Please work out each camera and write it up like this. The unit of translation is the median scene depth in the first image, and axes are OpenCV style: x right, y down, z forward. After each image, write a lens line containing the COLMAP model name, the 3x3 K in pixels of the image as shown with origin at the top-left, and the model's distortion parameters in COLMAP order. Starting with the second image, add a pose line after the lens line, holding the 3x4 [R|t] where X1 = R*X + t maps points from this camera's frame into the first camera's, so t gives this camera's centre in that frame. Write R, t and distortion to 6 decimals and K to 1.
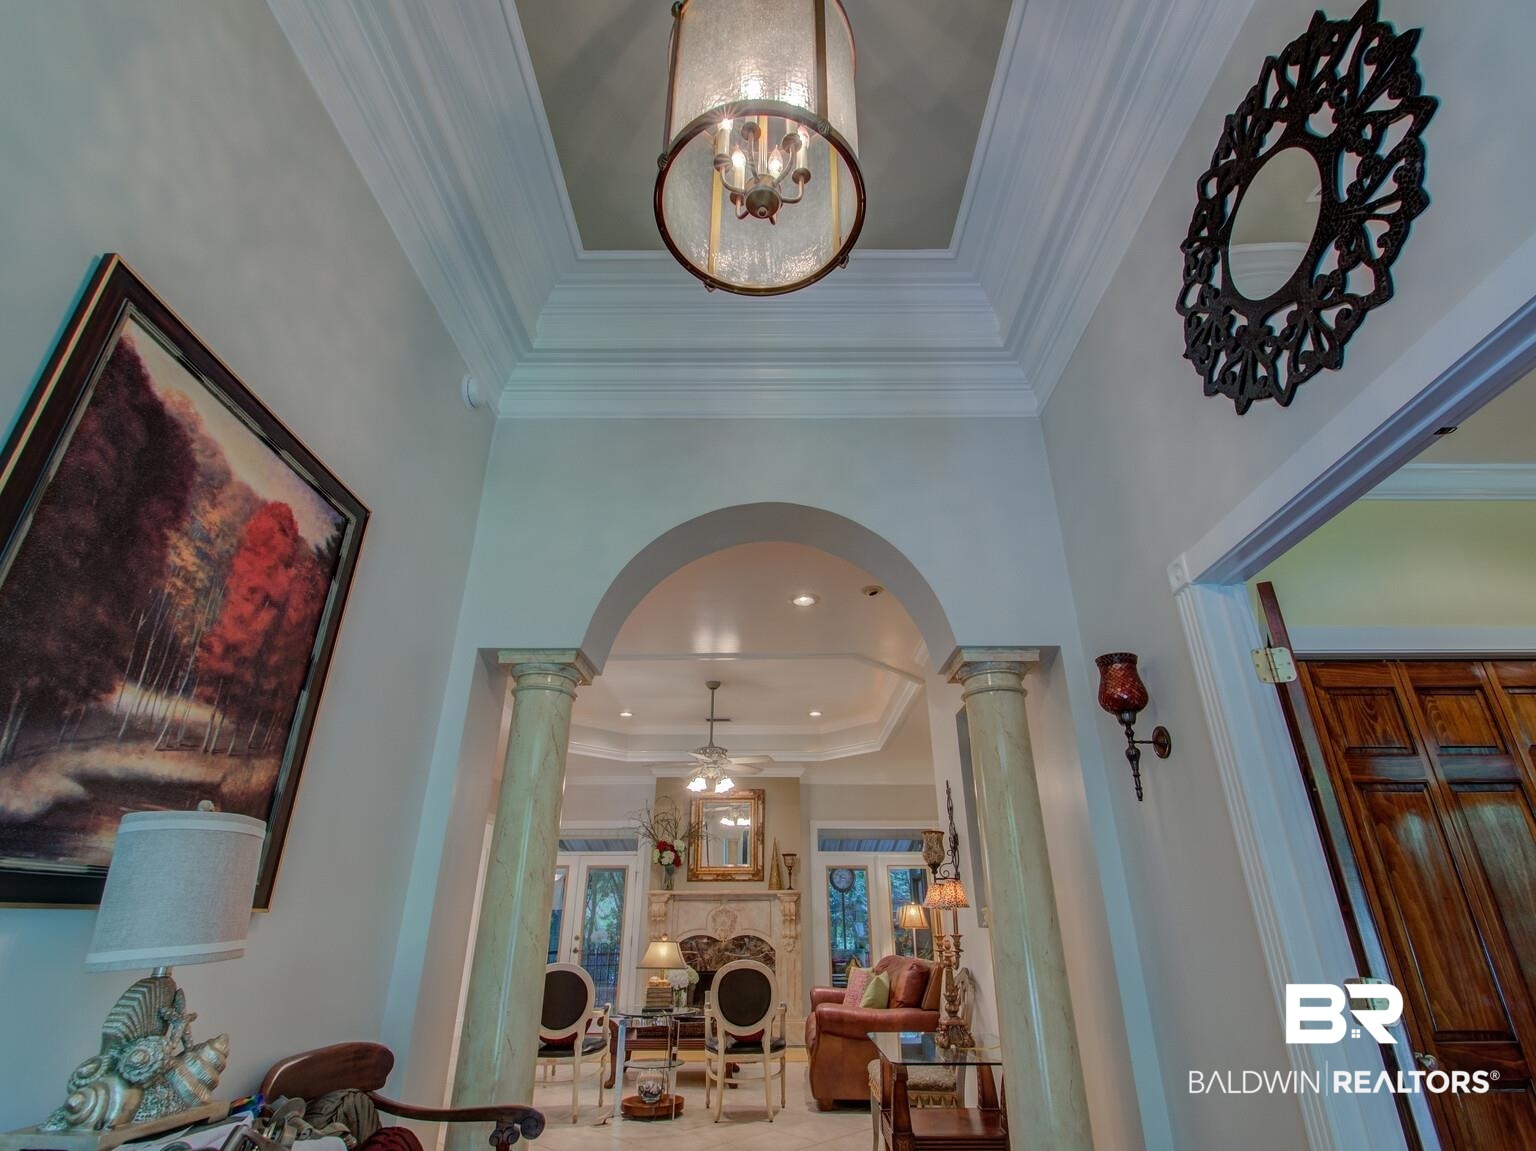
lens RADIAL K [[738.5, 0, 770.0], [0, 738.5, 587.8], [0, 0, 1]] dist [0.009466, -0.010737]
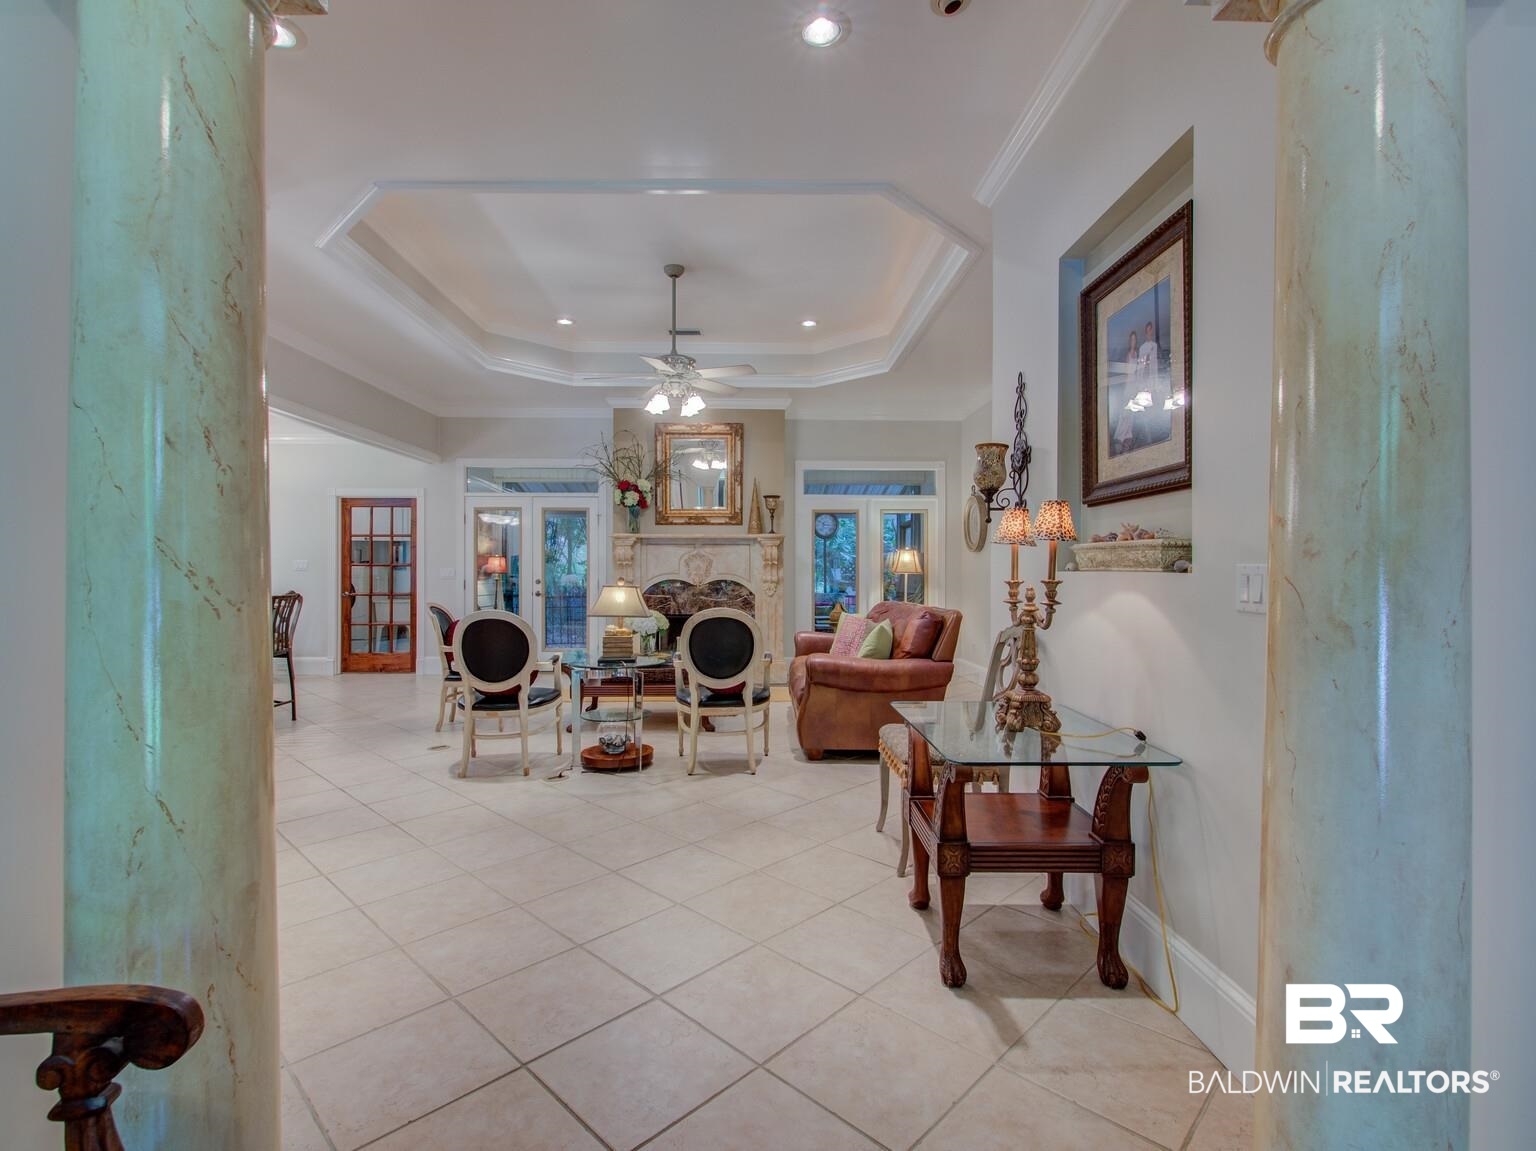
lens RADIAL K [[756.9, 0, 748.5], [0, 756.9, 582.7], [0, 0, 1]] dist [-0.004843, -0.001235]
pose [[0.999983, 0.003791, 0.004466, -0.006051], [-0.005340, 0.903431, 0.428700, 0.094494], [-0.002410, -0.428717, 0.903436, 0.201779]]
